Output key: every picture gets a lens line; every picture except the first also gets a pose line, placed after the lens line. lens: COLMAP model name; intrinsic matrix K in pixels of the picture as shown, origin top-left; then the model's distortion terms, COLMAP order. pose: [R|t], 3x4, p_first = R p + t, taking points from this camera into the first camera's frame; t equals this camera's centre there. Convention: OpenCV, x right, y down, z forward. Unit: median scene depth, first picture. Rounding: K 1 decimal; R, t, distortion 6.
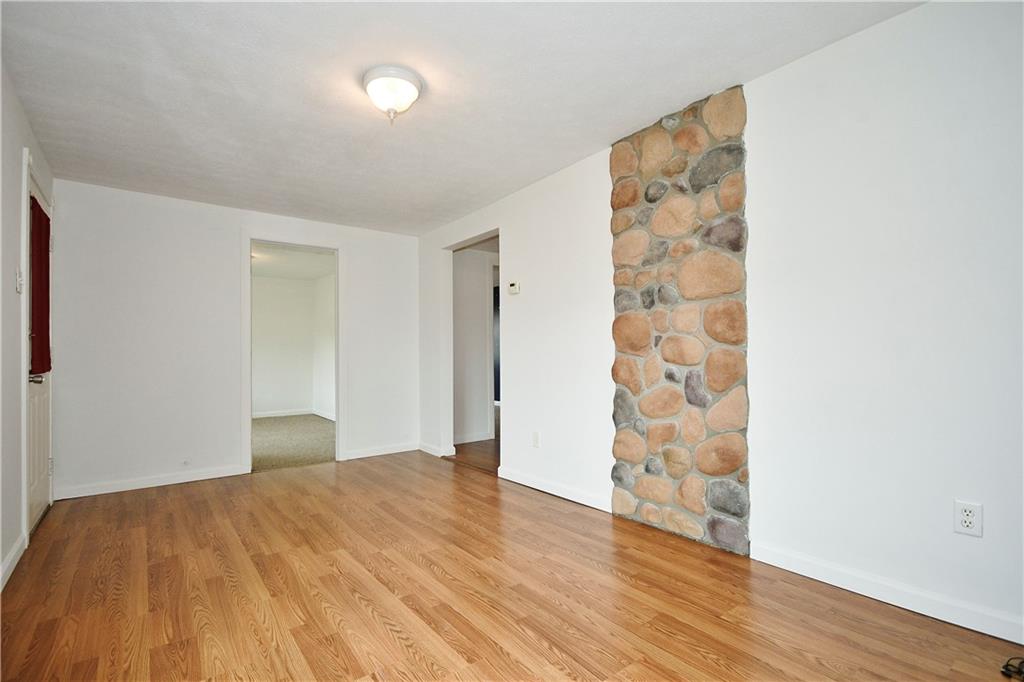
lens RADIAL K [[467.0, 0, 499.0], [0, 467.0, 345.1], [0, 0, 1]] dist [0.002496, -0.000535]
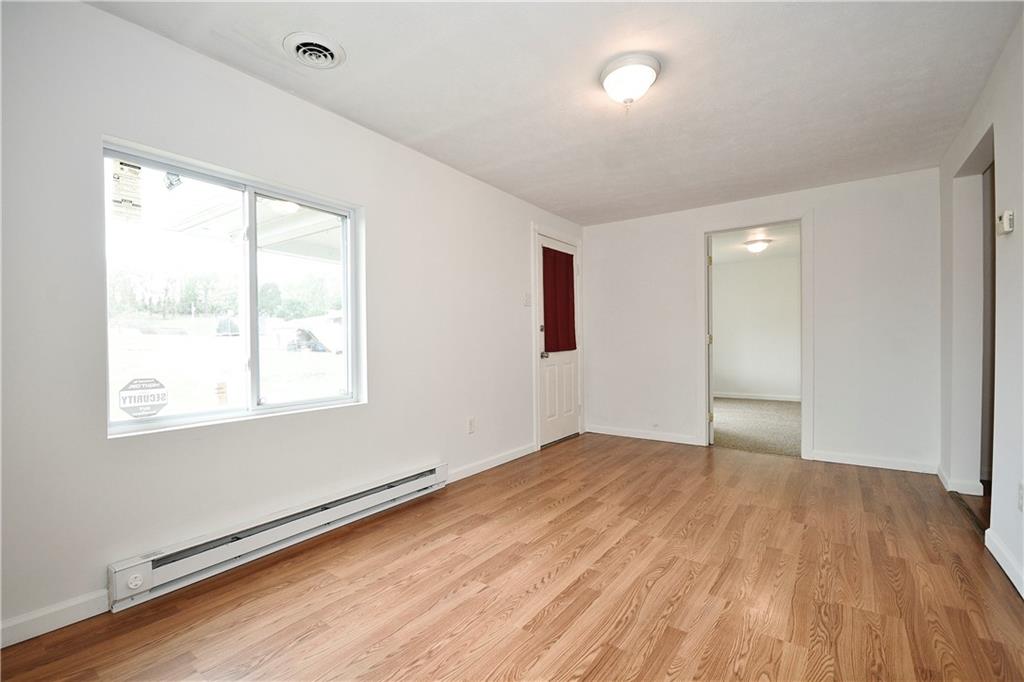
lens RADIAL K [[455.4, 0, 507.6], [0, 455.4, 353.7], [0, 0, 1]] dist [0.000734, -0.000128]
pose [[0.295963, 0.034055, -0.954592, 0.529593], [0.026142, 0.998701, 0.043733, -0.002856], [0.954842, -0.037898, 0.294688, 0.391290]]
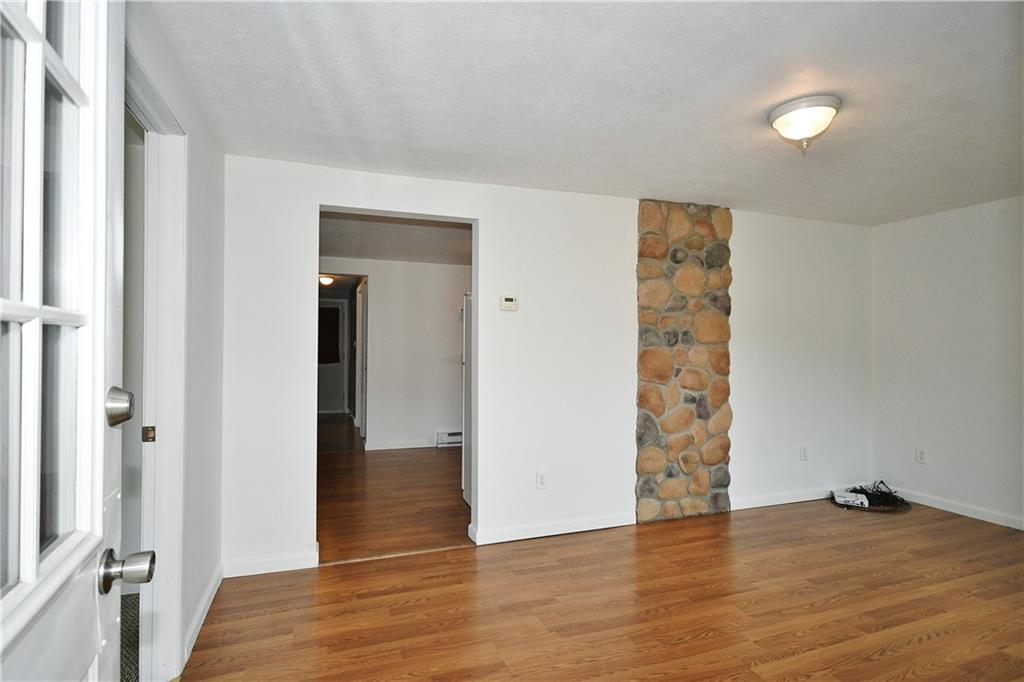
lens RADIAL K [[498.3, 0, 495.9], [0, 498.3, 349.3], [0, 0, 1]] dist [0.029321, -0.016877]
pose [[0.308772, 0.011707, 0.951064, -1.155776], [-0.024616, 0.999688, -0.004313, -0.055635], [-0.950817, -0.022080, 0.308964, 1.078725]]
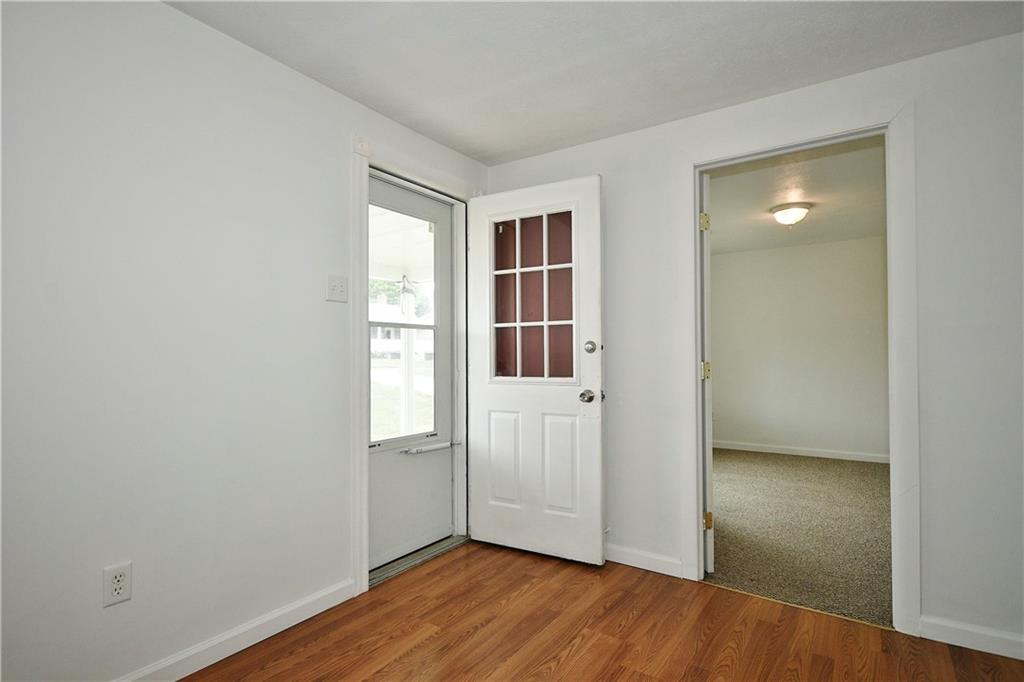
lens RADIAL K [[547.1, 0, 512.0], [0, 547.1, 341.0], [0, 0, 1]] dist [0.061126, 0.000500]
pose [[0.337284, -0.001057, -0.941402, 0.032837], [0.008240, 0.999964, 0.001830, -0.027386], [0.941367, -0.008374, 0.337281, 0.884769]]
